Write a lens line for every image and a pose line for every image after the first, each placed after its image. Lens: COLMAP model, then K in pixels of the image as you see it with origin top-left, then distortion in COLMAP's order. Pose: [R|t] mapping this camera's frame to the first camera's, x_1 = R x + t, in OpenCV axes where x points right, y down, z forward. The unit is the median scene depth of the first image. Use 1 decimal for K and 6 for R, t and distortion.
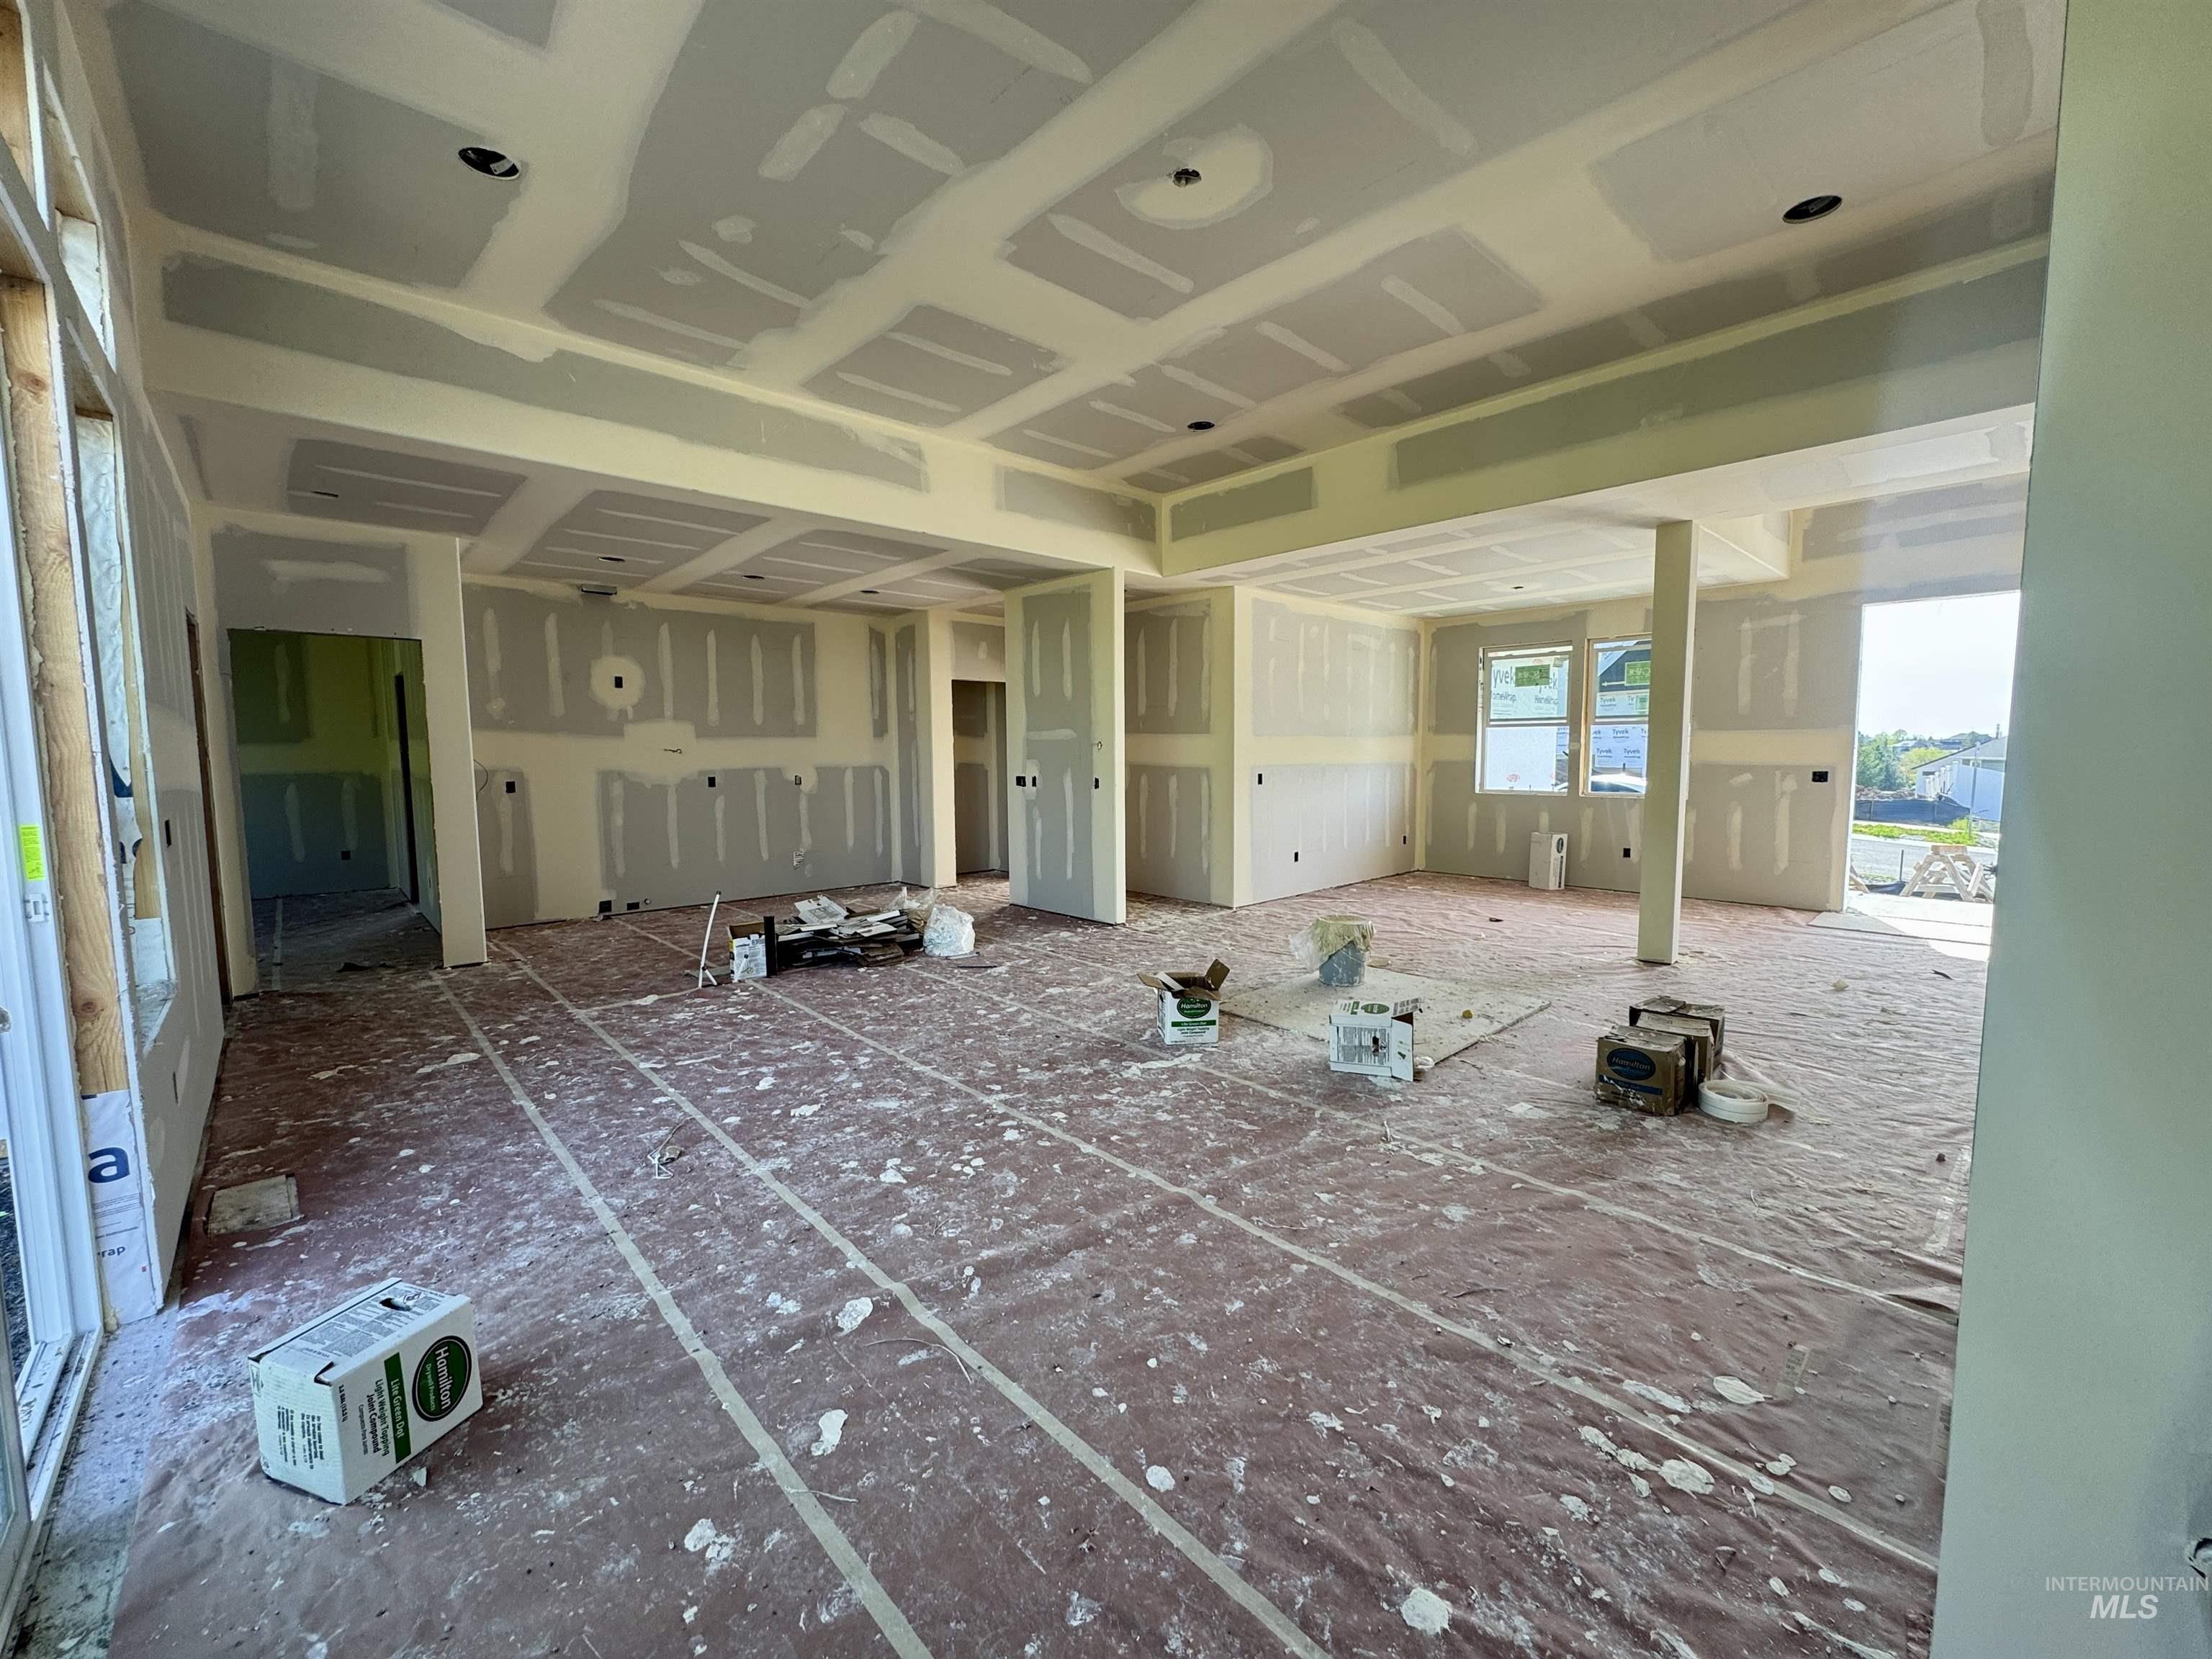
lens RADIAL K [[880.6, 0, 1106.3], [0, 880.6, 827.8], [0, 0, 1]] dist [-0.003329, 0.000517]
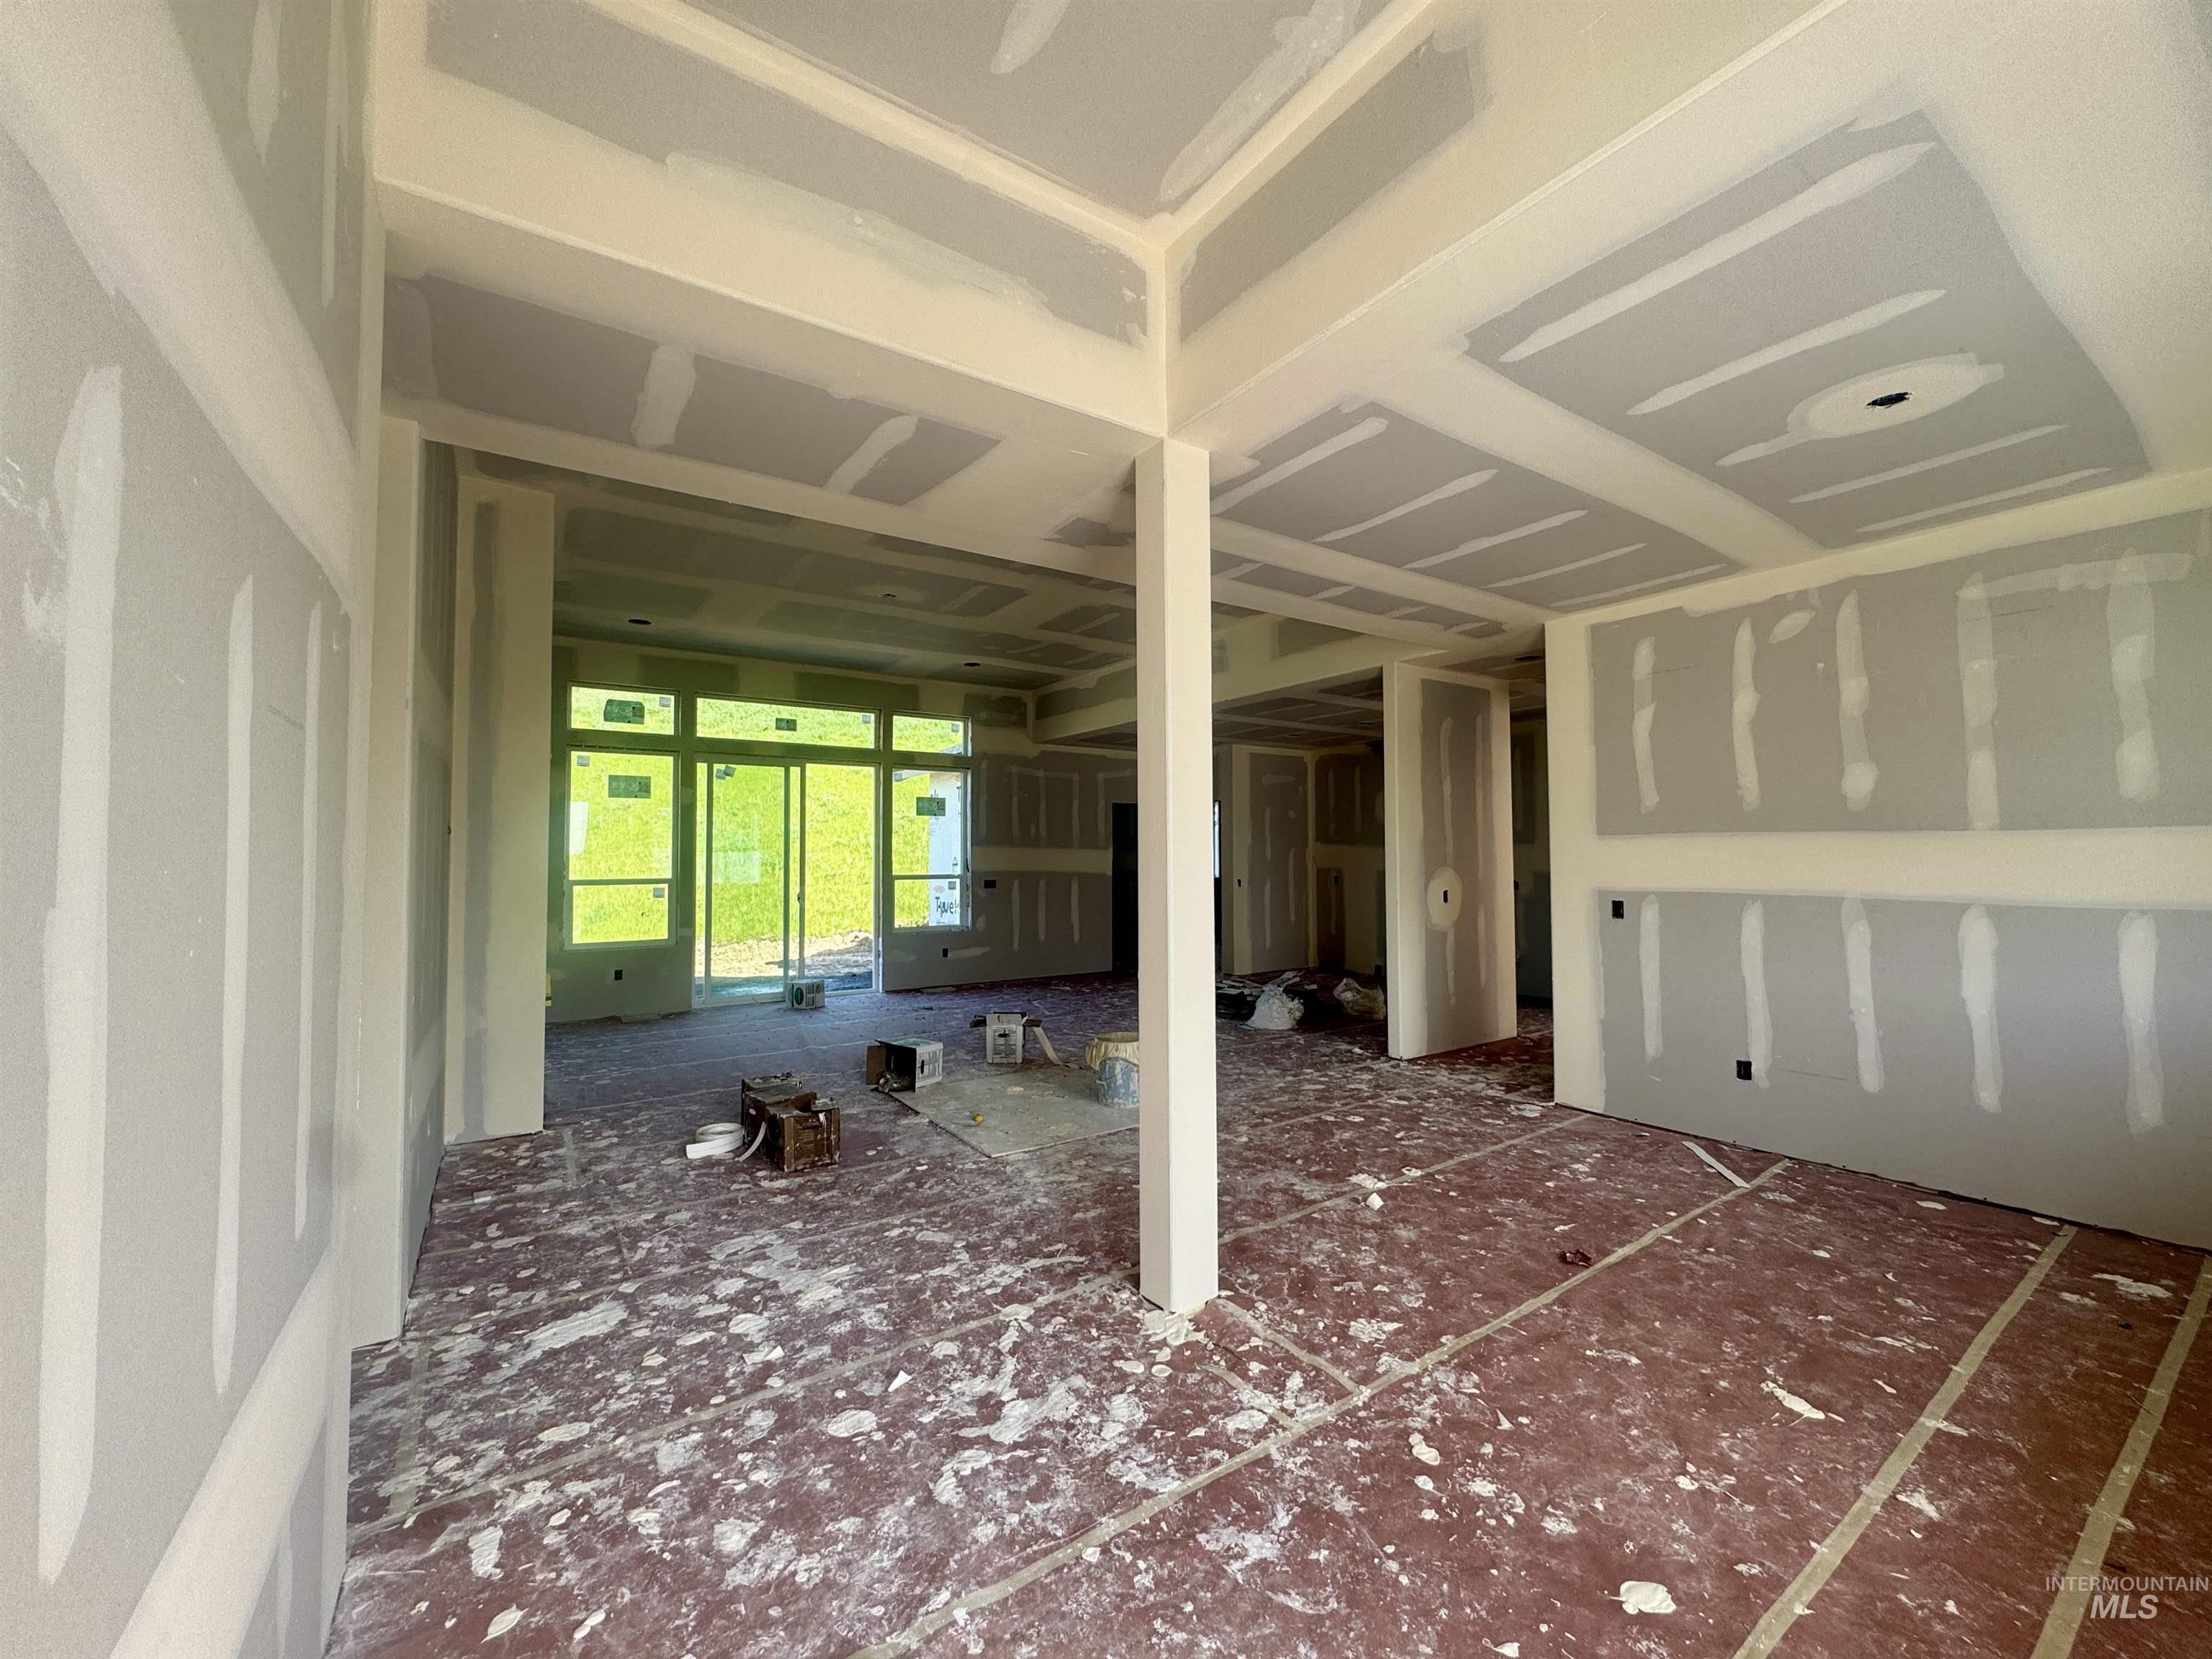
lens RADIAL K [[880.6, 0, 1106.3], [0, 880.6, 827.8], [0, 0, 1]] dist [-0.003329, 0.000517]
pose [[-0.154501, -0.027732, -0.987603, 0.901011], [-0.082746, 0.996457, -0.015035, -0.079803], [0.984521, 0.079398, -0.156249, 0.812989]]
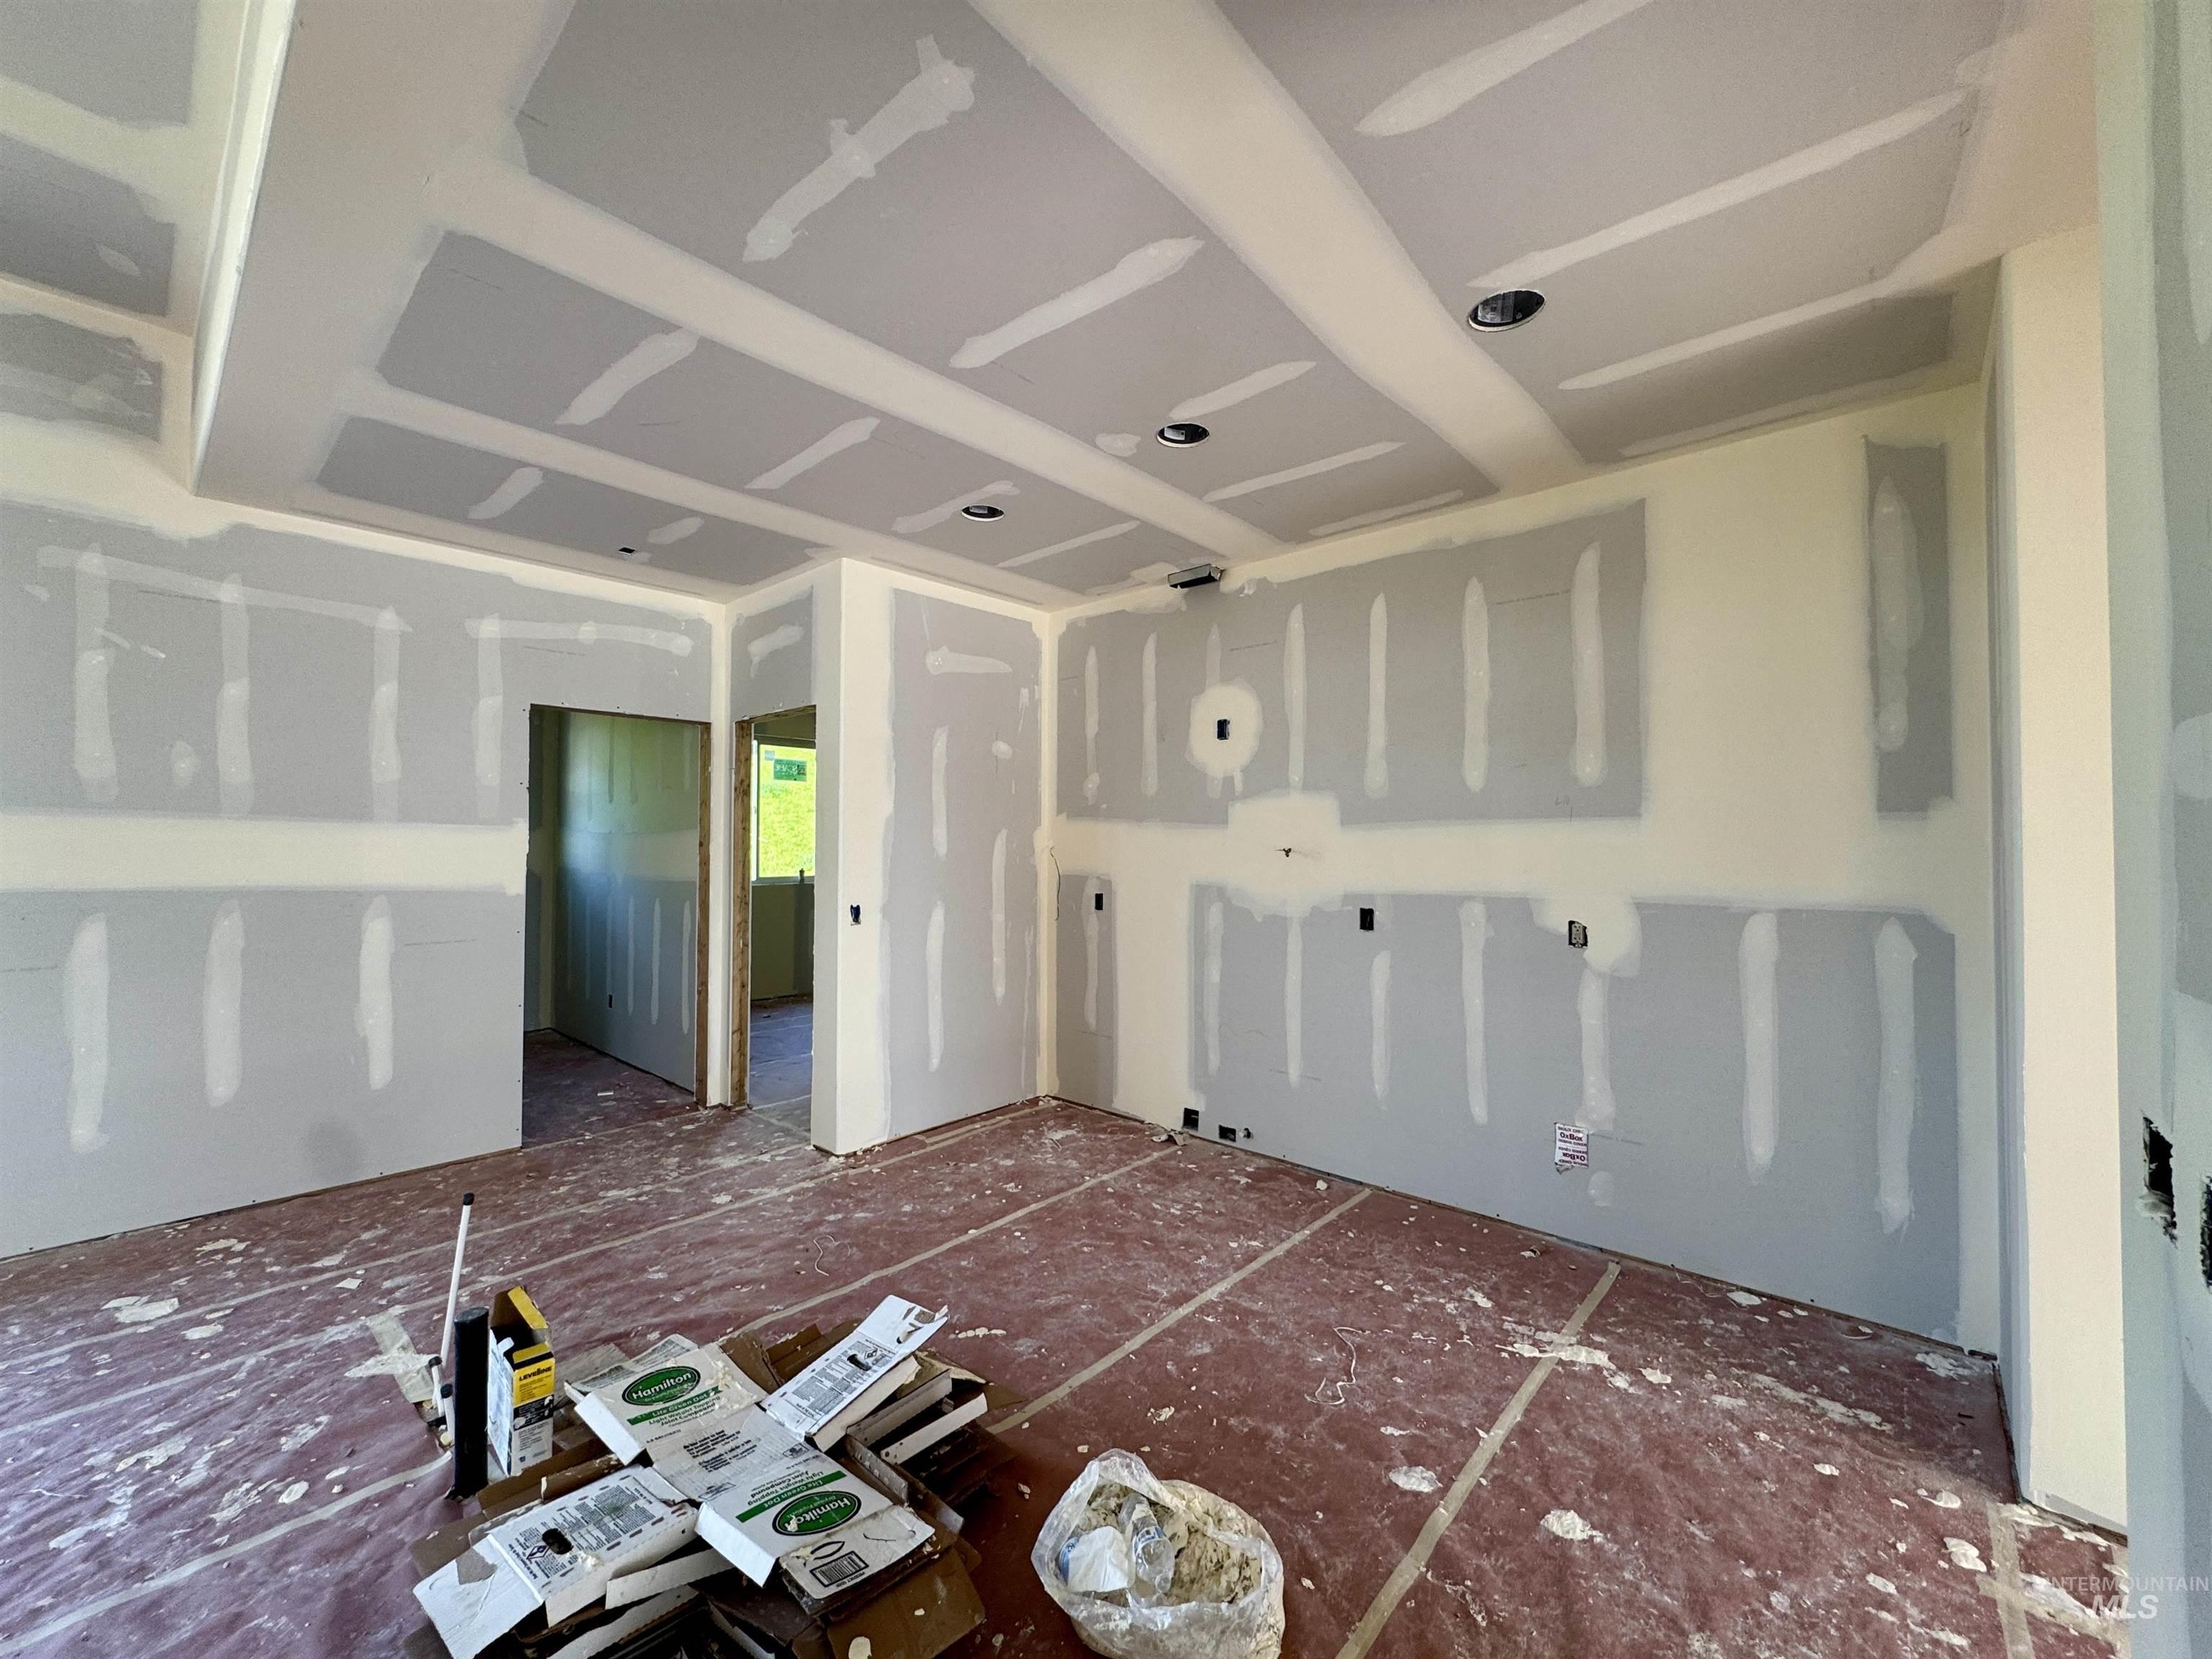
lens RADIAL K [[880.6, 0, 1106.3], [0, 880.6, 827.8], [0, 0, 1]] dist [-0.003329, 0.000517]
pose [[0.089055, -0.011291, -0.995963, 0.002663], [-0.089282, 0.995820, -0.019272, -0.088136], [0.992017, 0.090638, 0.087675, 0.915676]]
